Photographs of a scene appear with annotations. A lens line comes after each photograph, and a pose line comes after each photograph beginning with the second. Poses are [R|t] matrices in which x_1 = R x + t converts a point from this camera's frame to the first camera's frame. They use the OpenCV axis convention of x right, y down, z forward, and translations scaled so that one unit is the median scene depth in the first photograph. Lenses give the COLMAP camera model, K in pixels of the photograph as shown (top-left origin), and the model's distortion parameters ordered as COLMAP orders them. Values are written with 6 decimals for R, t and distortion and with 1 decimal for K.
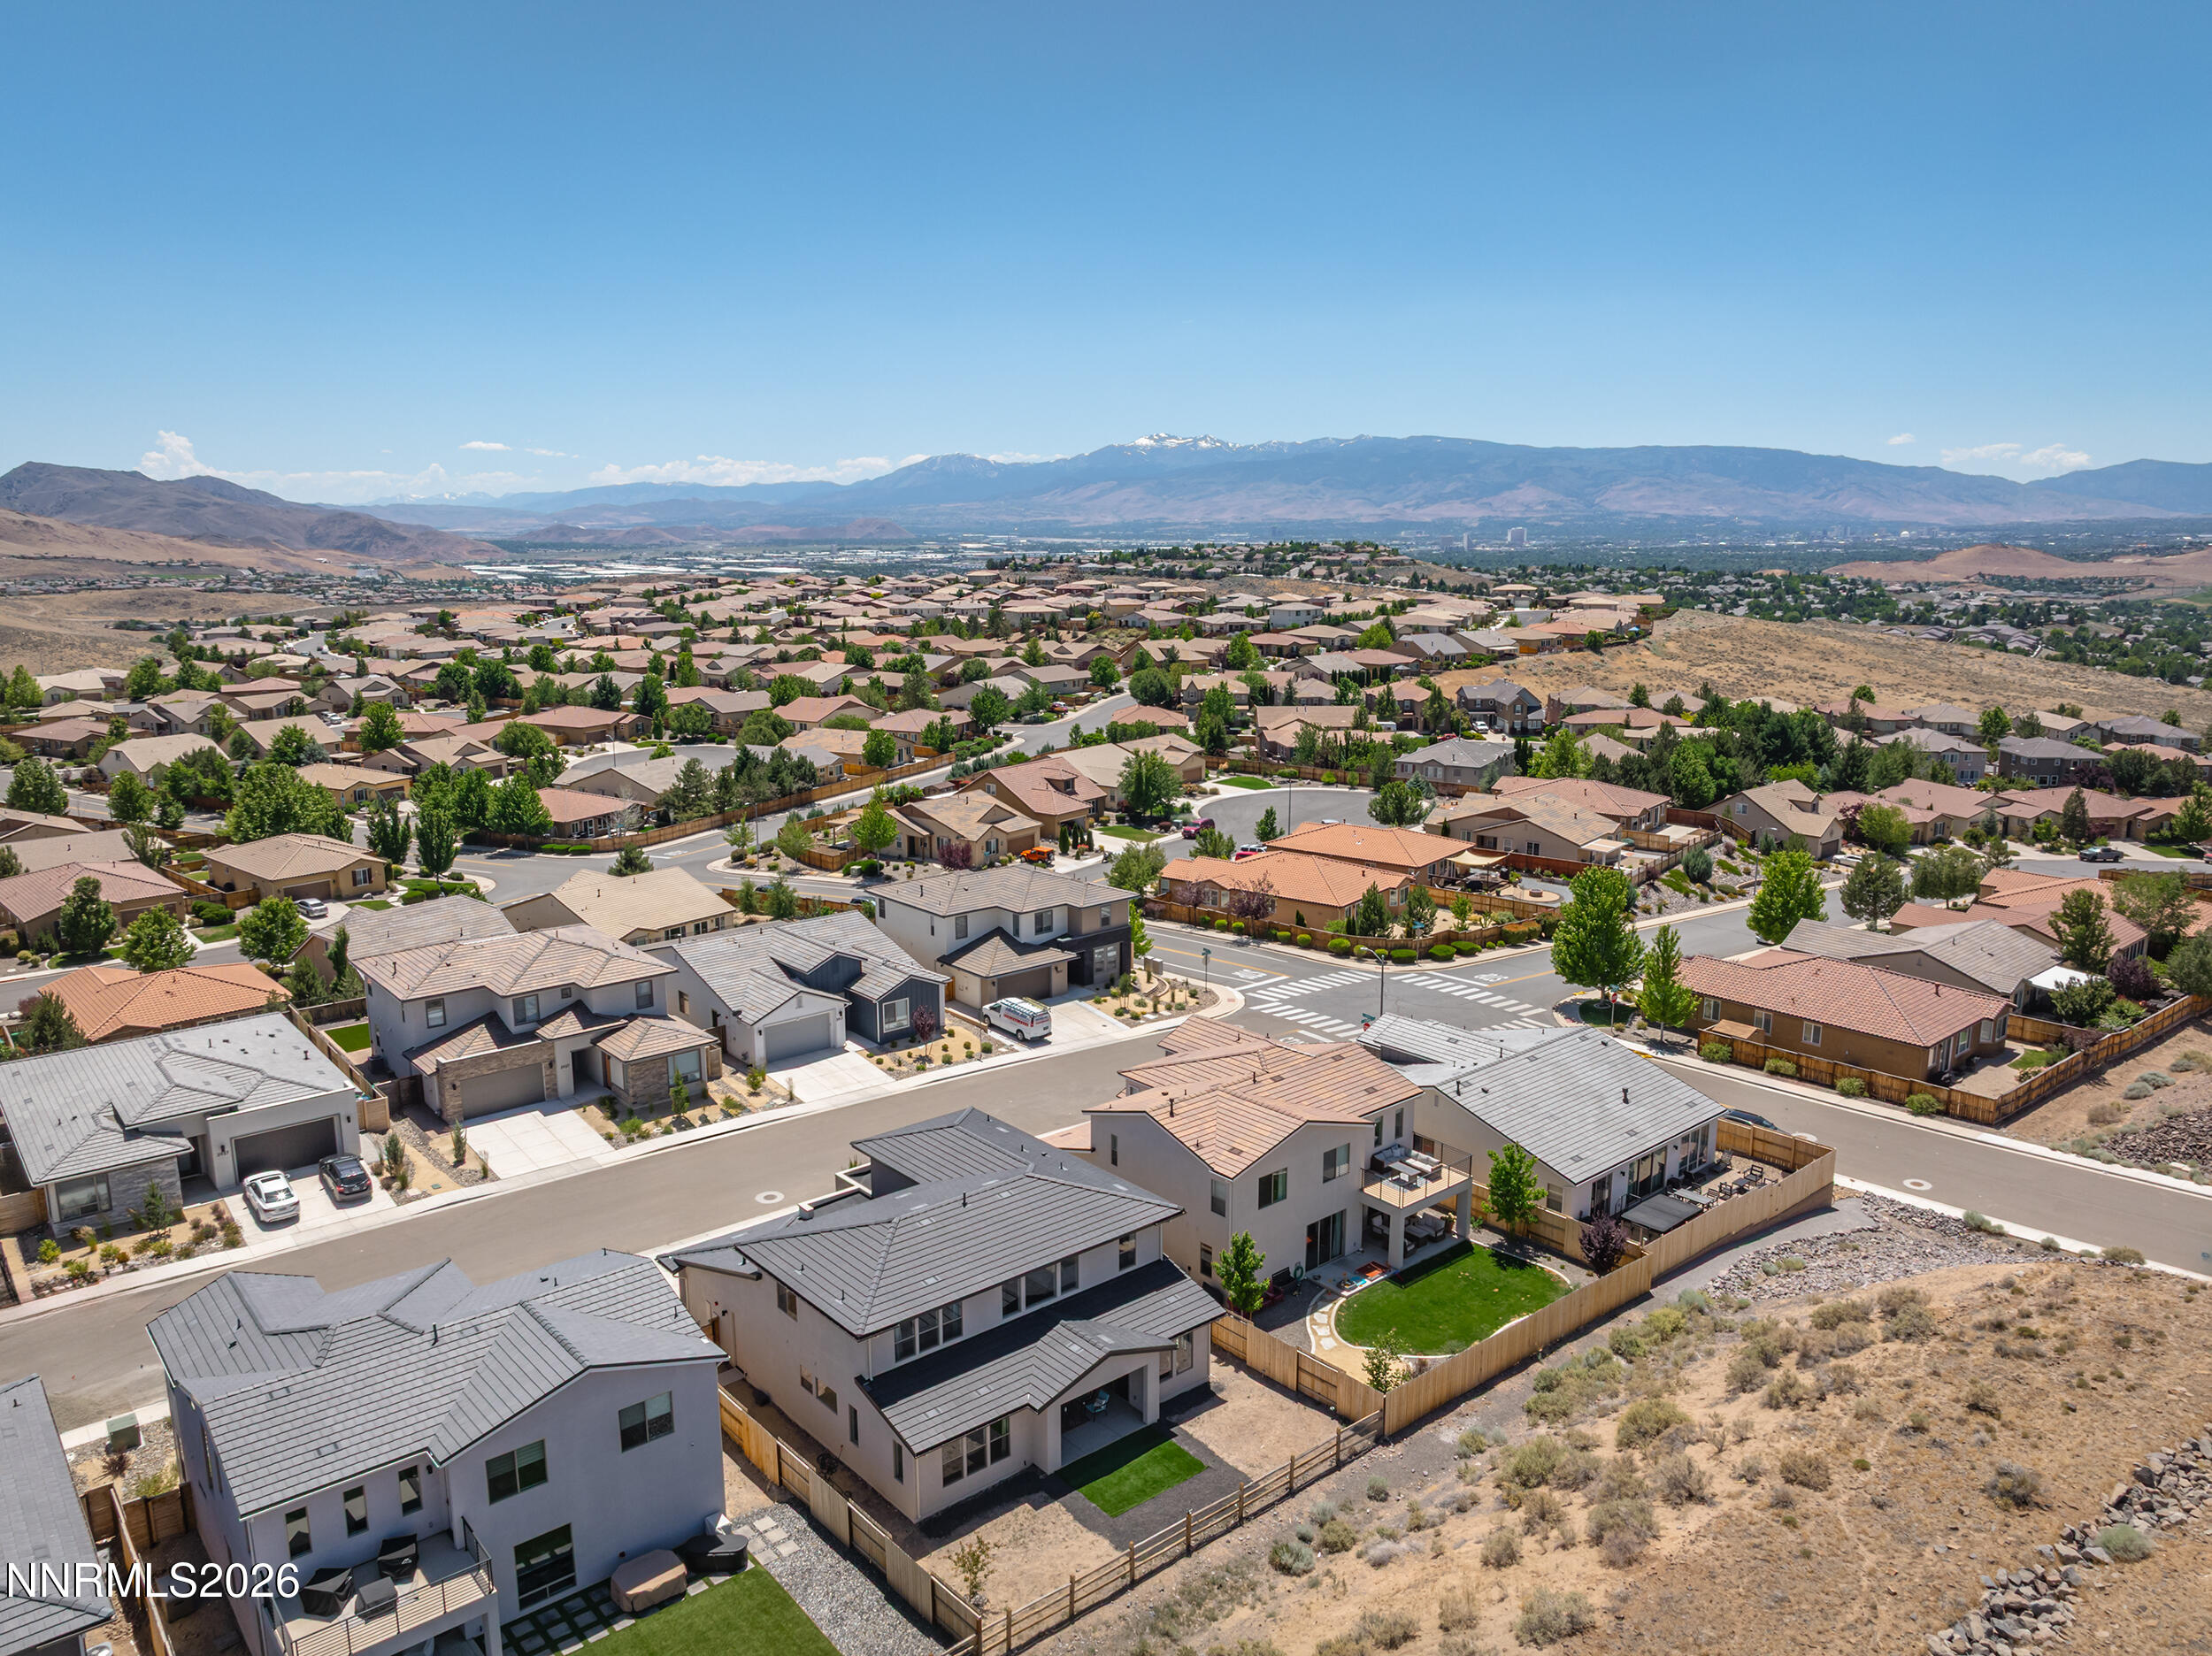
lens RADIAL K [[1553.1, 0, 1104.4], [0, 1553.1, 828.0], [0, 0, 1]] dist [-0.034341, 0.021167]
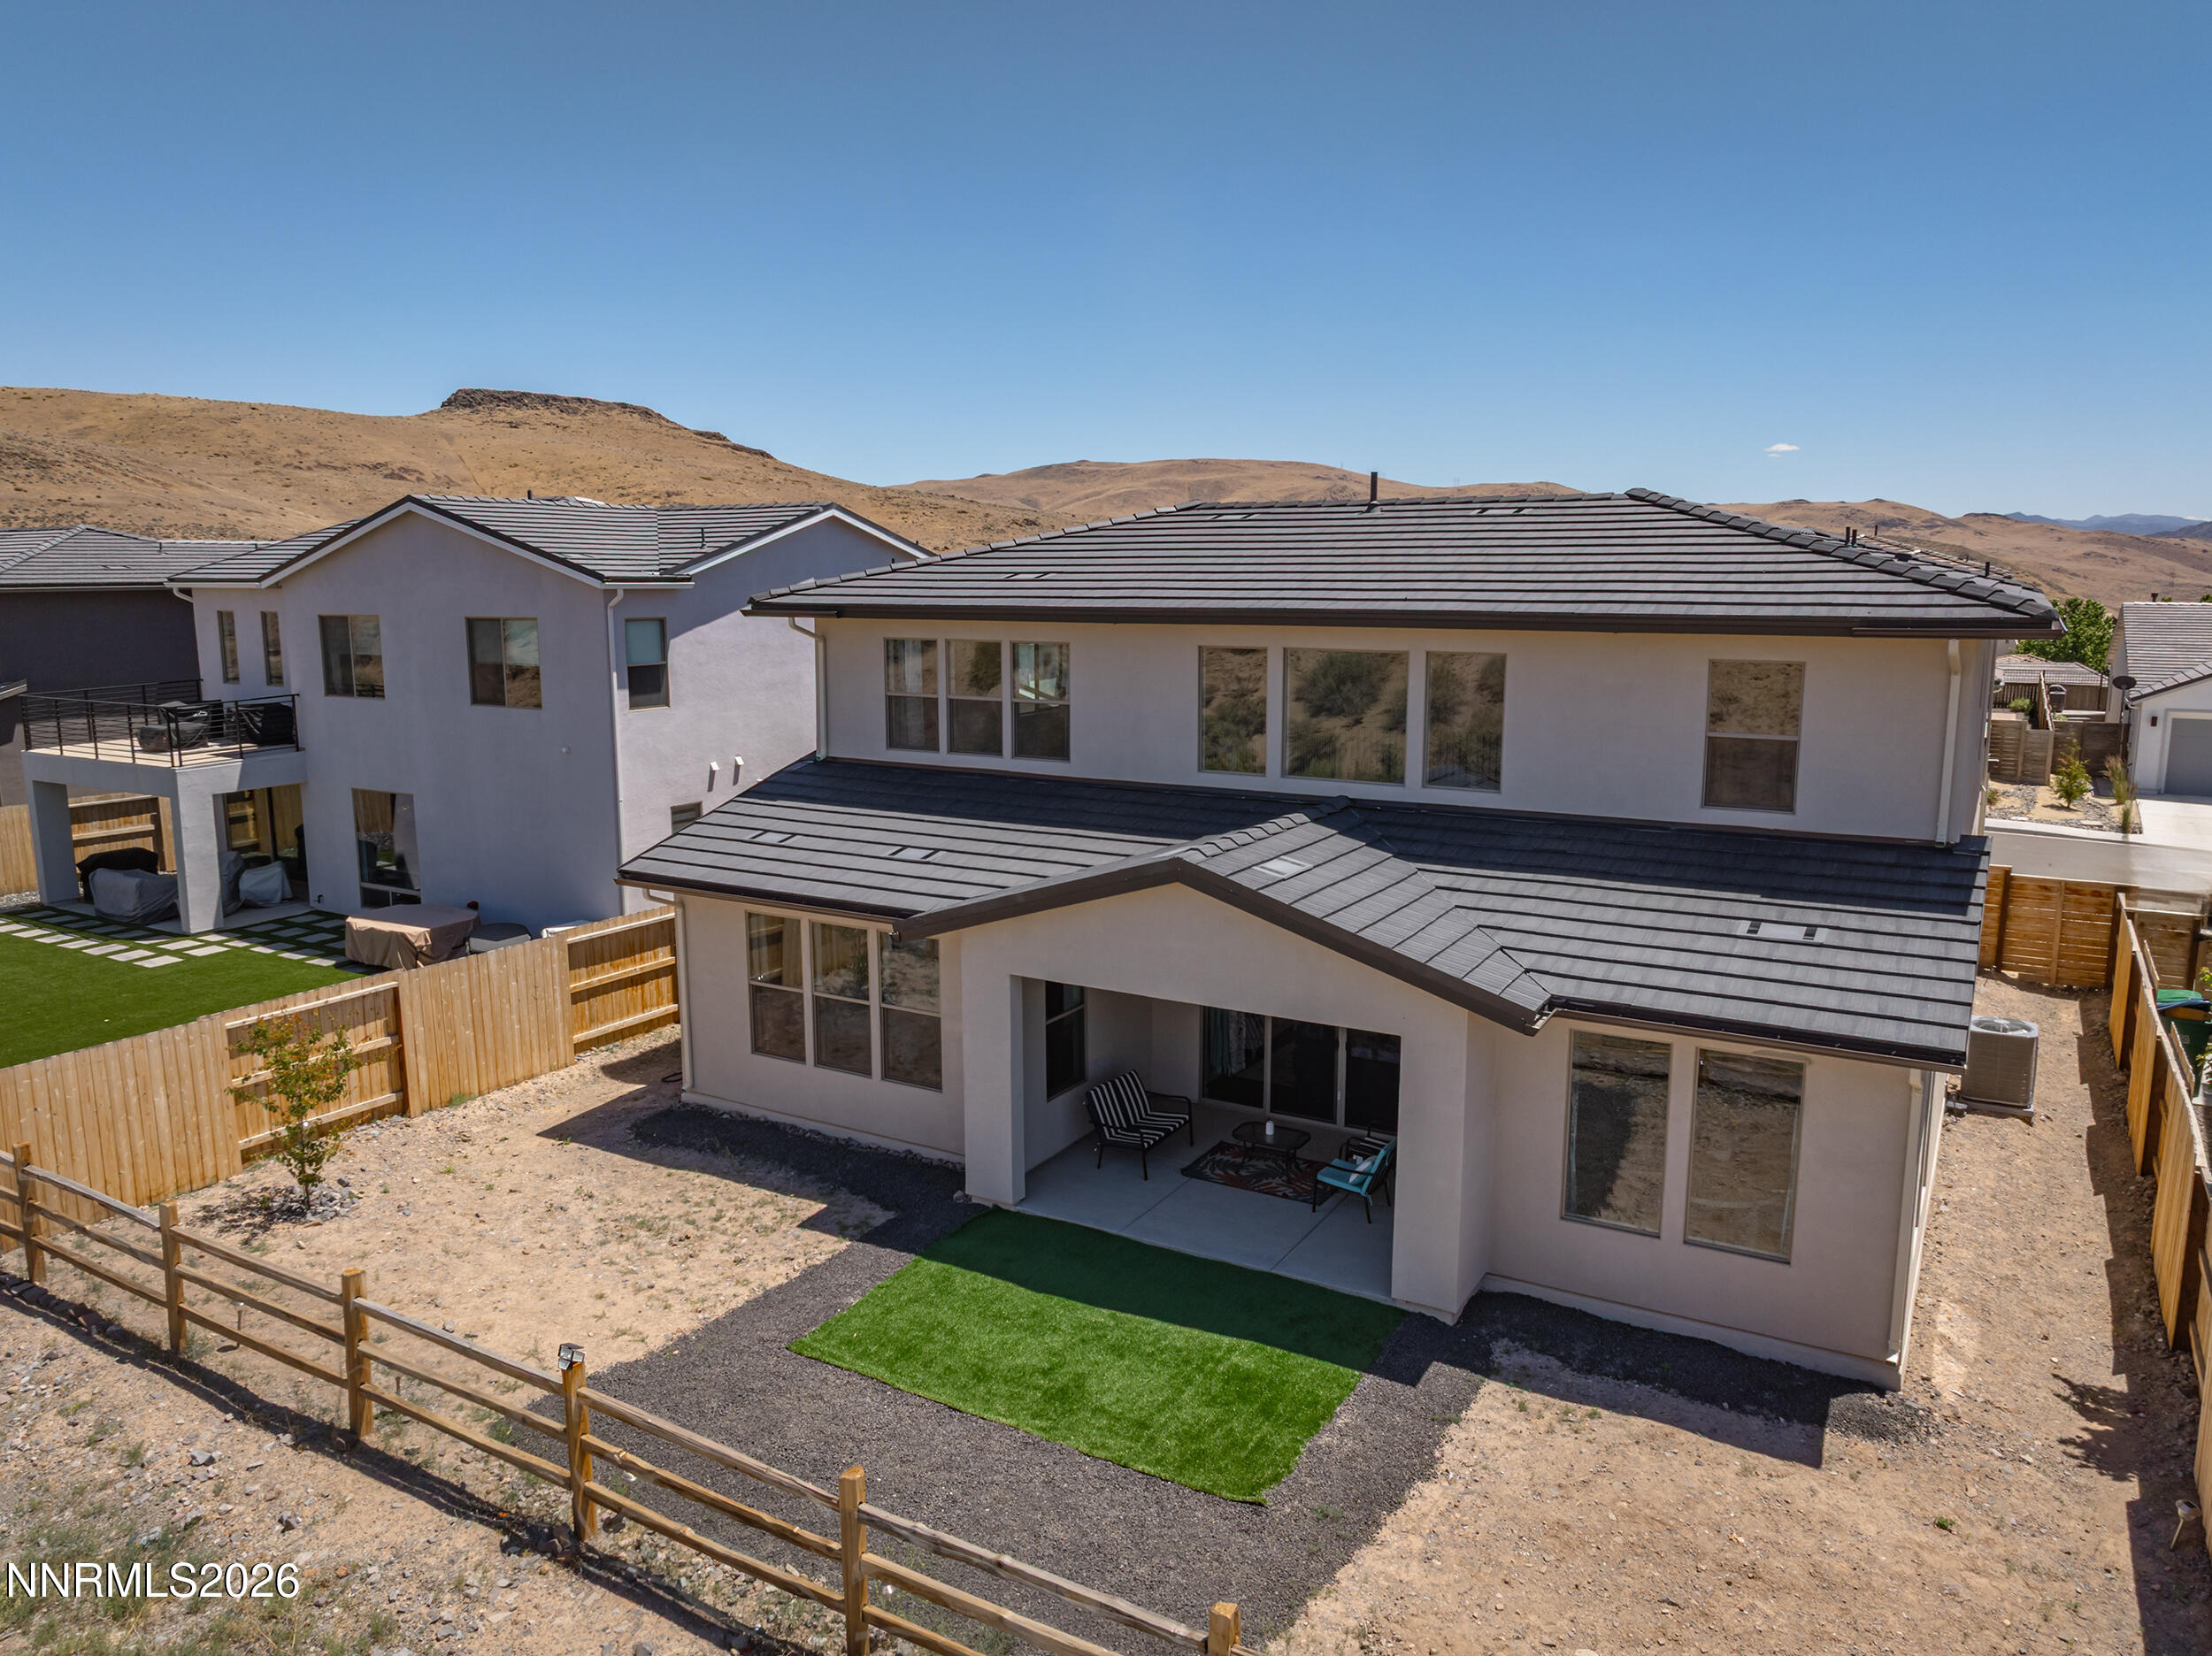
lens RADIAL K [[1553.1, 0, 1104.4], [0, 1553.1, 828.0], [0, 0, 1]] dist [-0.034341, 0.021167]
pose [[0.324771, 0.156654, -0.932729, 0.190417], [-0.183201, 0.977929, 0.100456, 0.247883], [0.927880, 0.138252, 0.346302, 0.720251]]
